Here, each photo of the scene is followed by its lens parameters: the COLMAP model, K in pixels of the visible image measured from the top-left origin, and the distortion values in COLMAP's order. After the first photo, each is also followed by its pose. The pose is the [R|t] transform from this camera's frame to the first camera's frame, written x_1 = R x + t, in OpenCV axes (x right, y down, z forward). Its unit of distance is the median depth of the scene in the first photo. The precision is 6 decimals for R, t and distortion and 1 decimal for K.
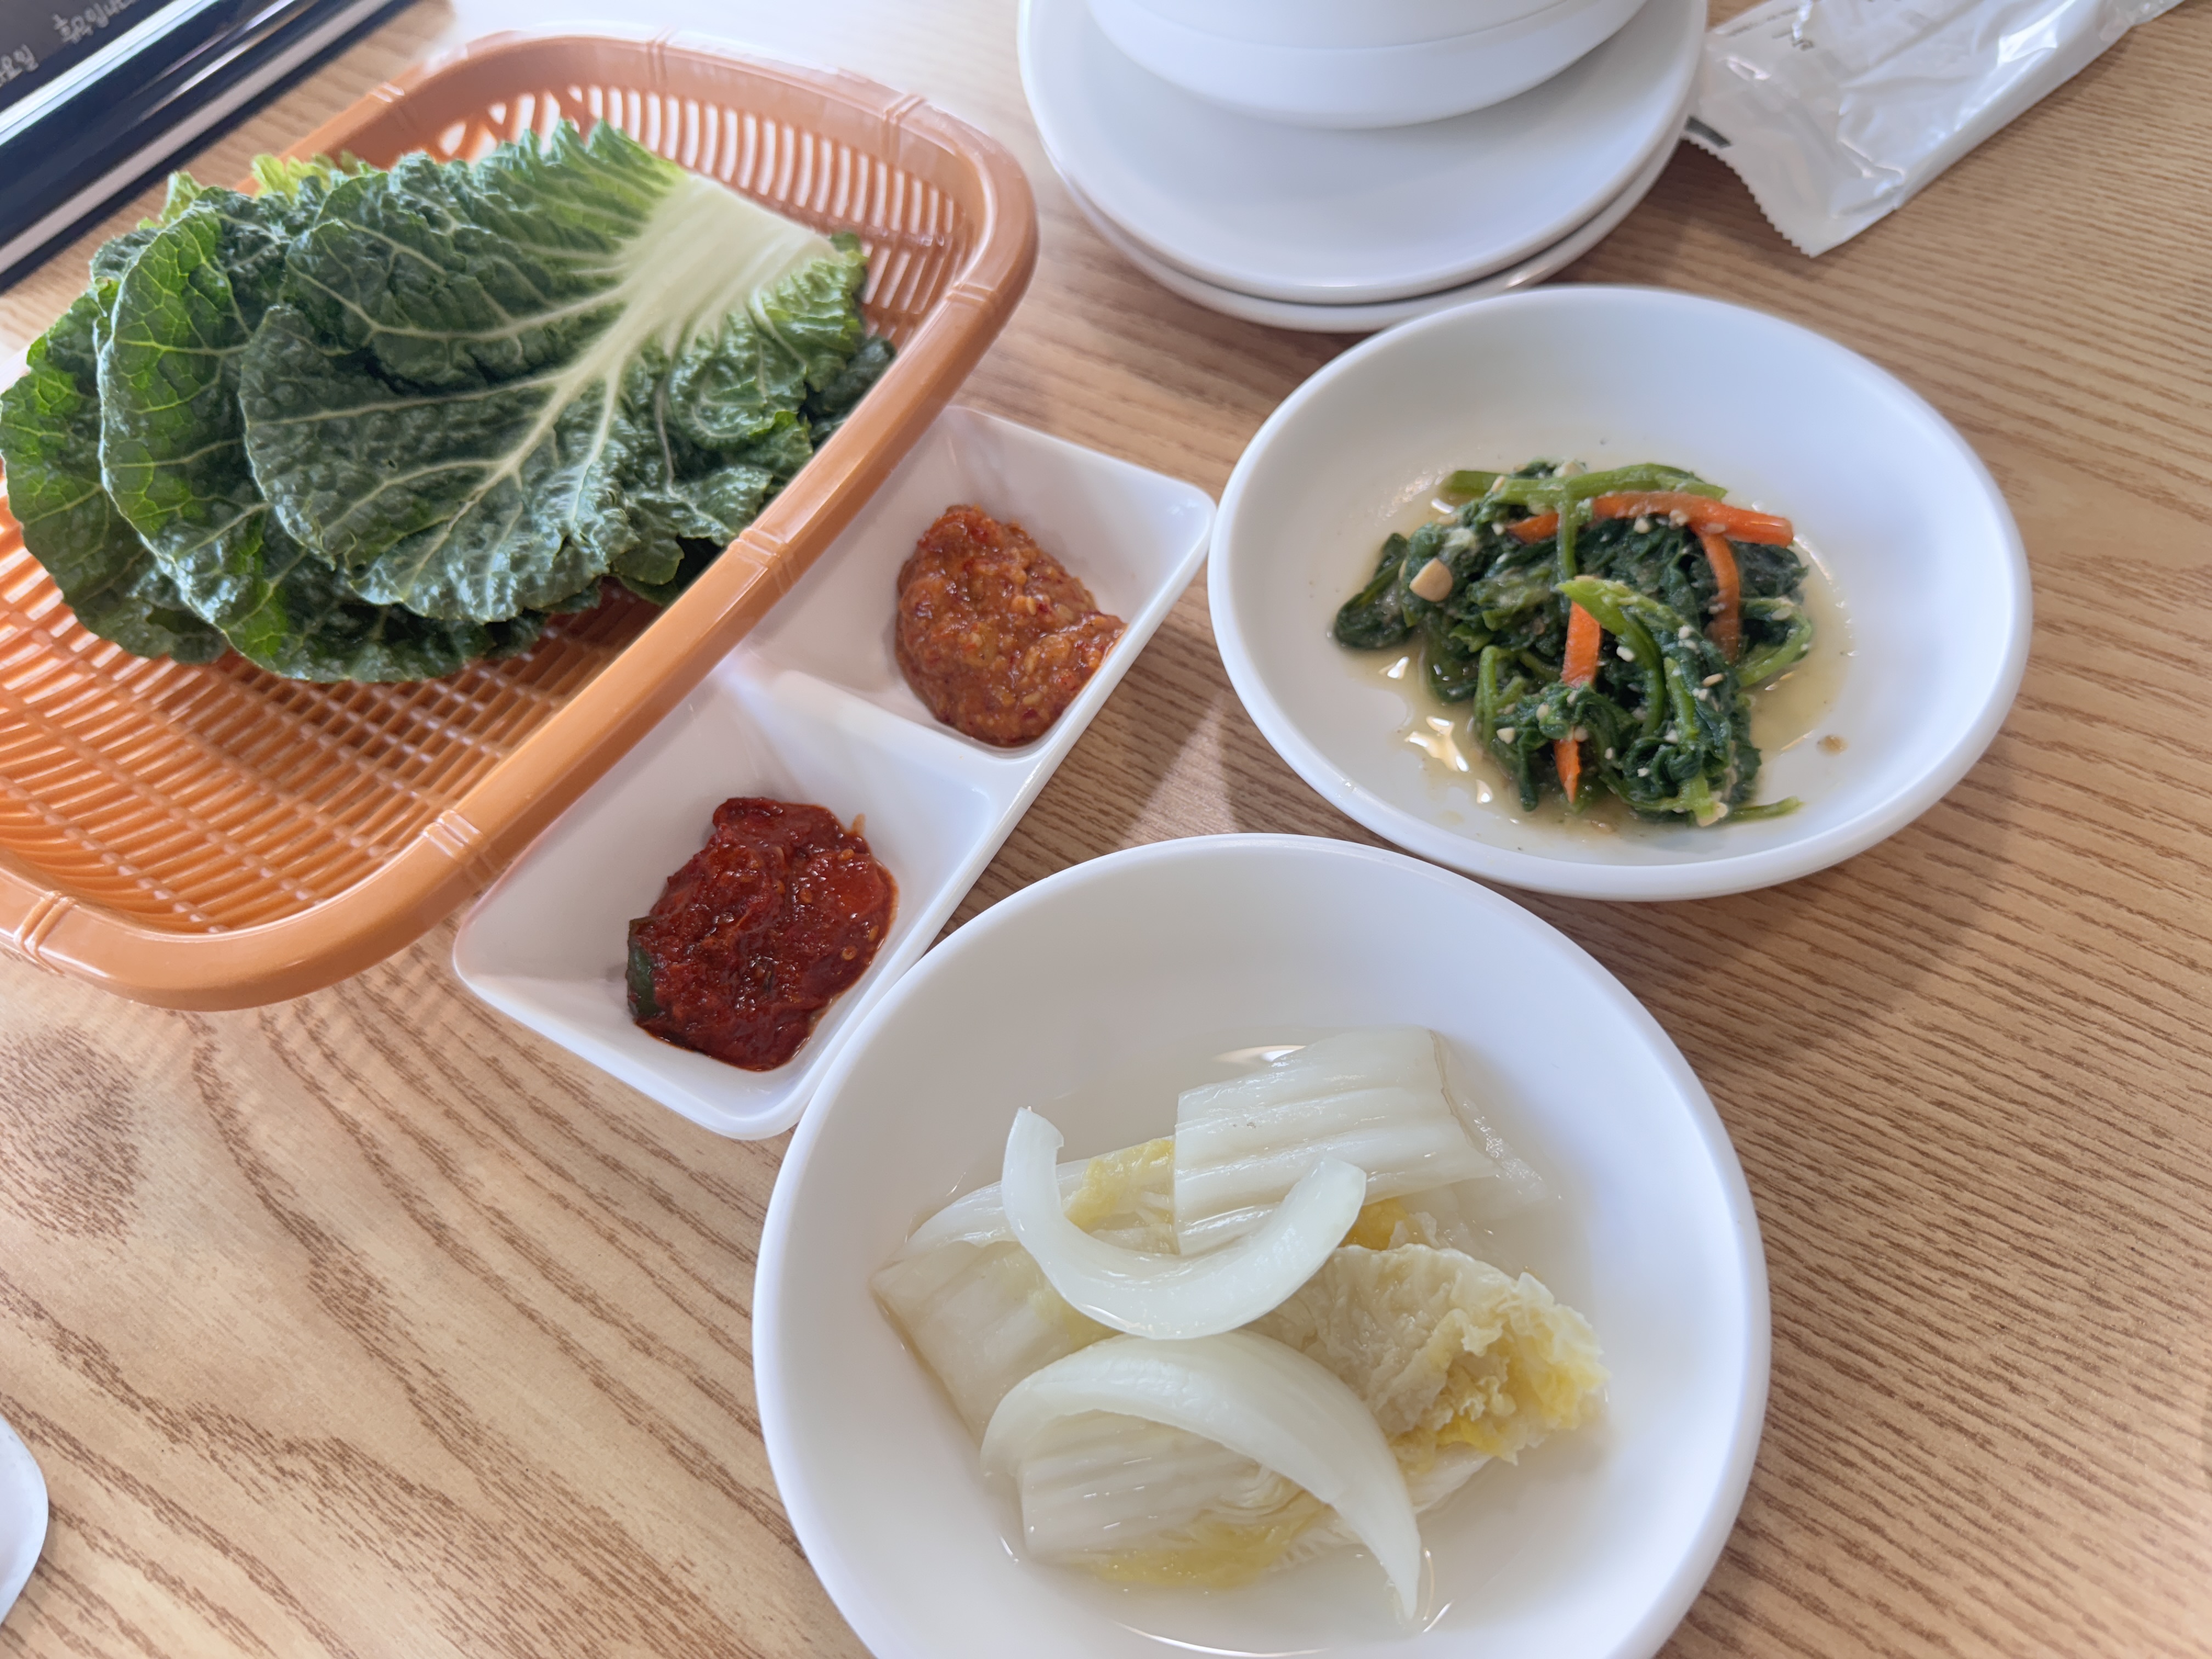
lens RADIAL K [[1546.4, 0, 1106.0], [0, 1546.4, 829.5], [0, 0, 1]] dist [0.000157, -0.000080]
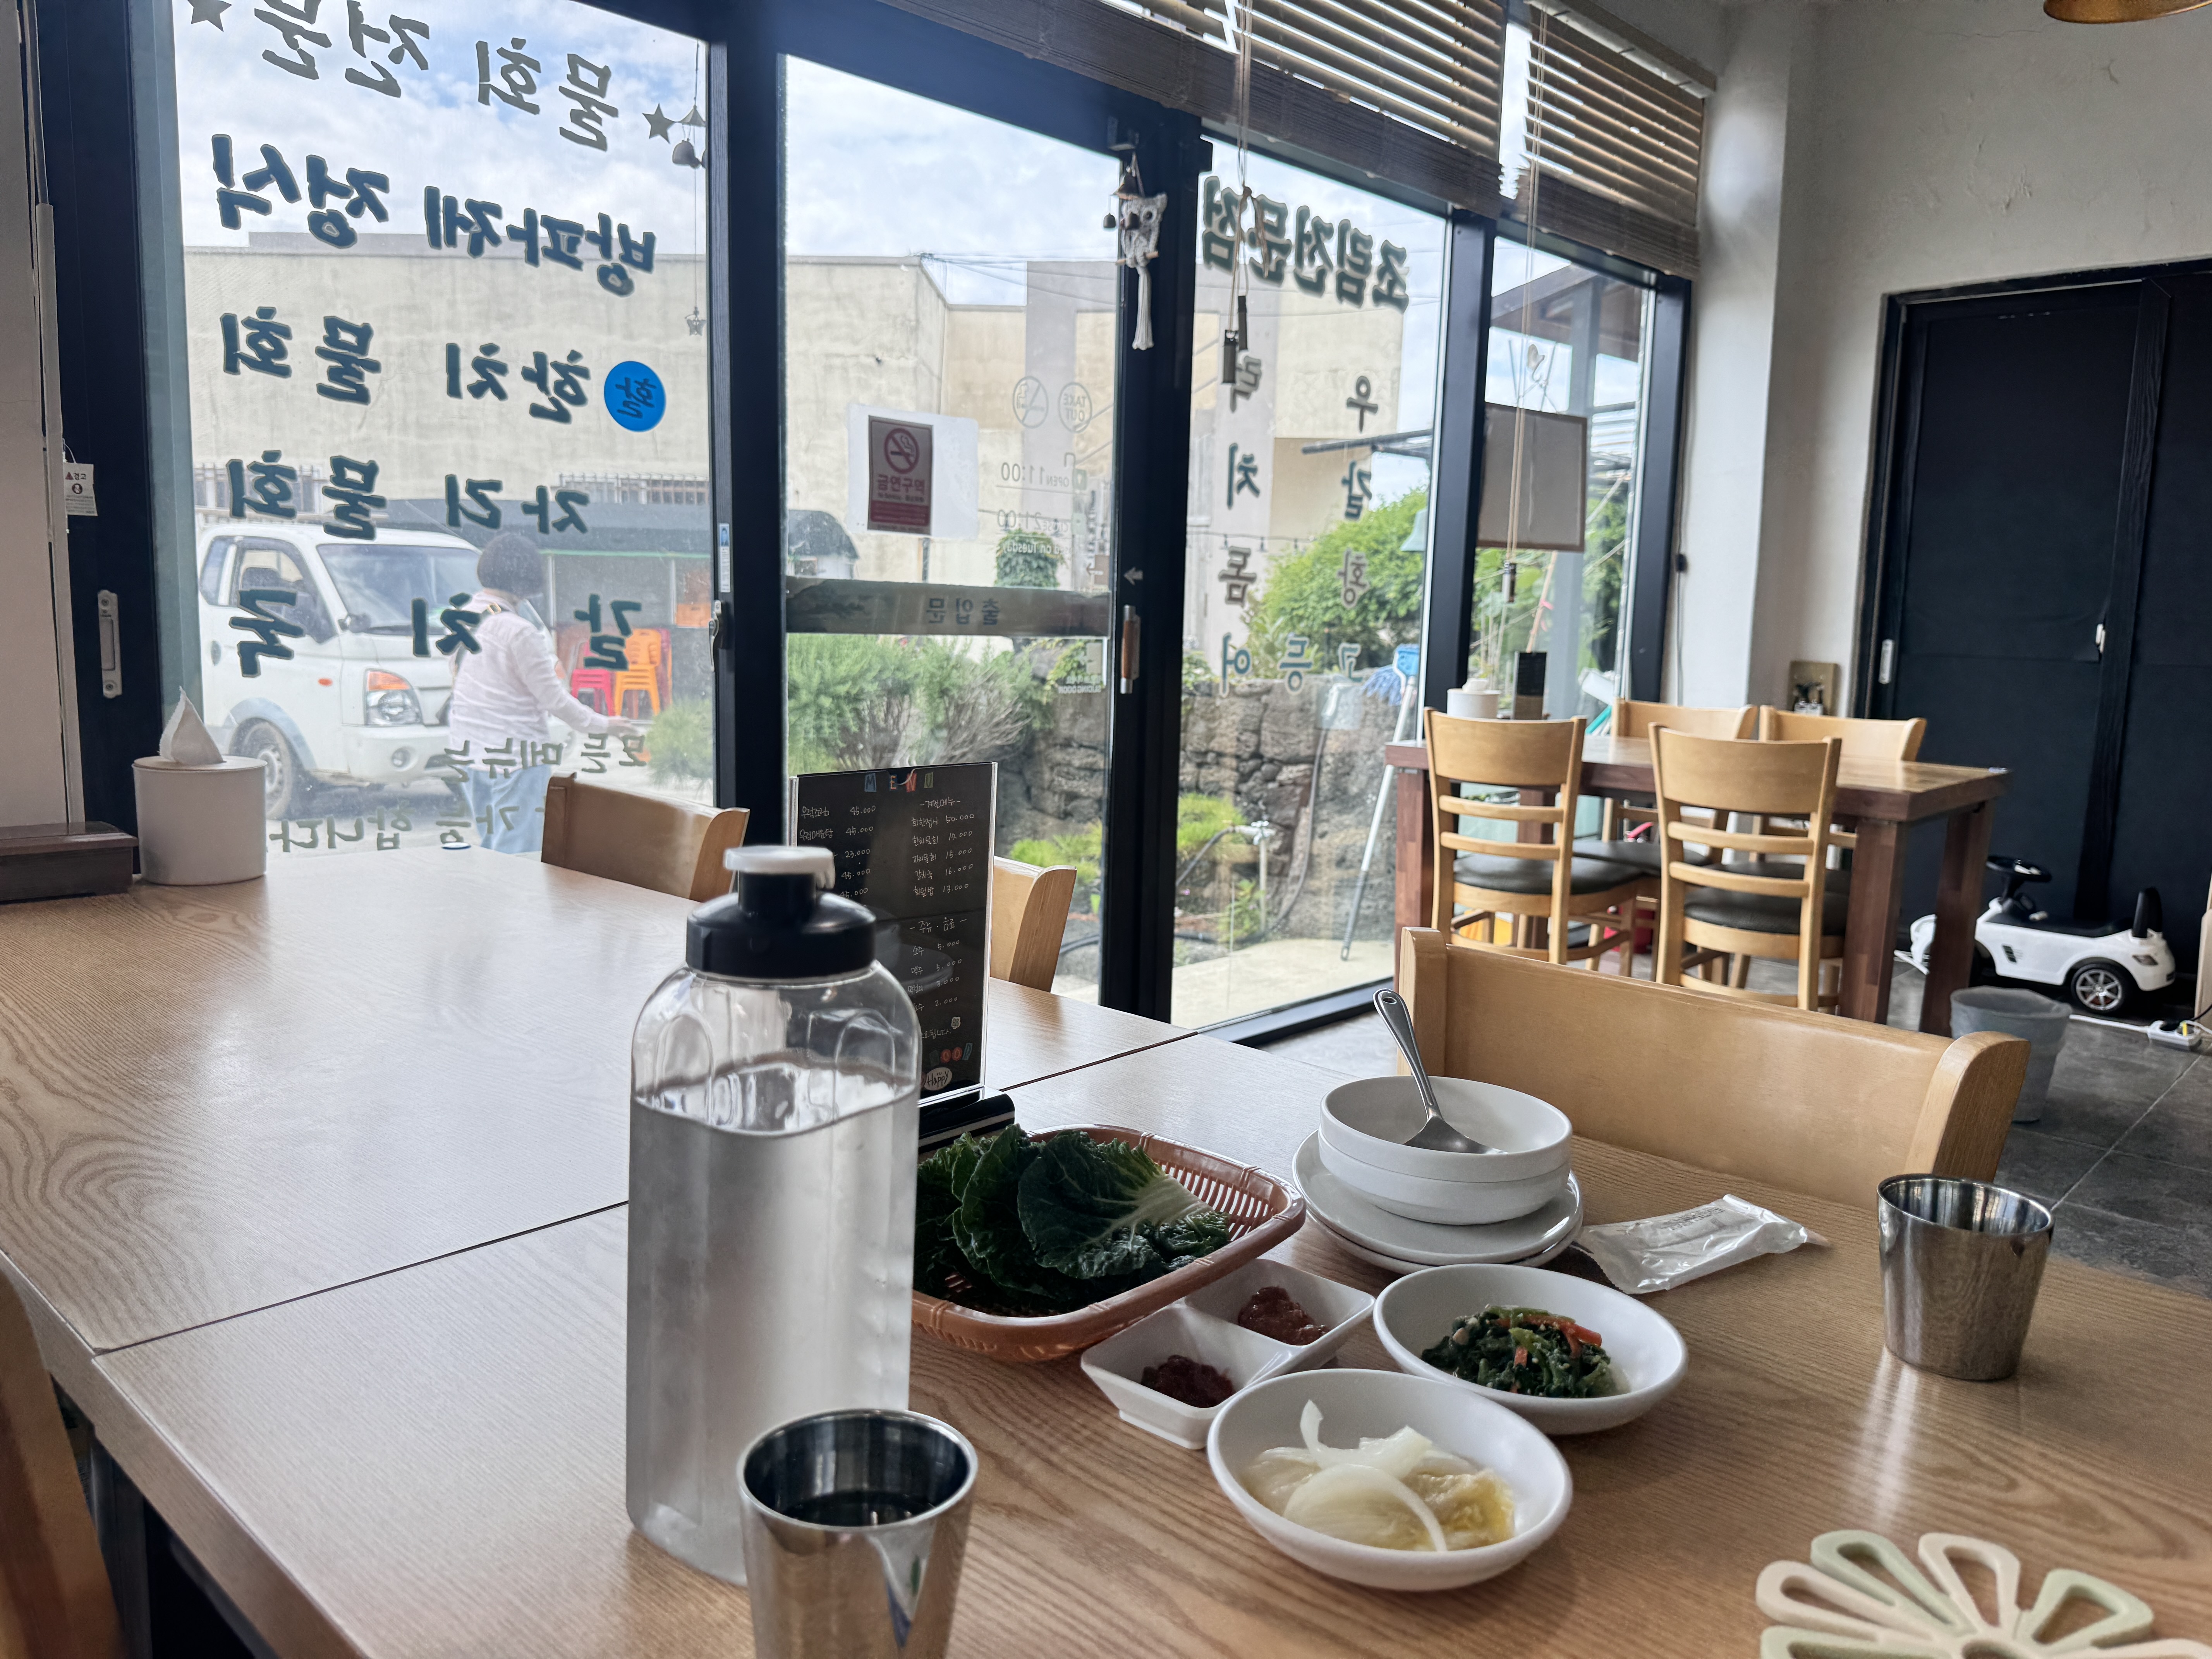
lens RADIAL K [[1608.7, 0, 1106.0], [0, 1608.7, 829.5], [0, 0, 1]] dist [-0.000287, 0.000048]
pose [[0.981641, 0.160661, -0.102806, -0.220313], [-0.182983, 0.641099, -0.745325, 1.374386], [-0.053836, 0.750454, 0.658727, -1.317731]]
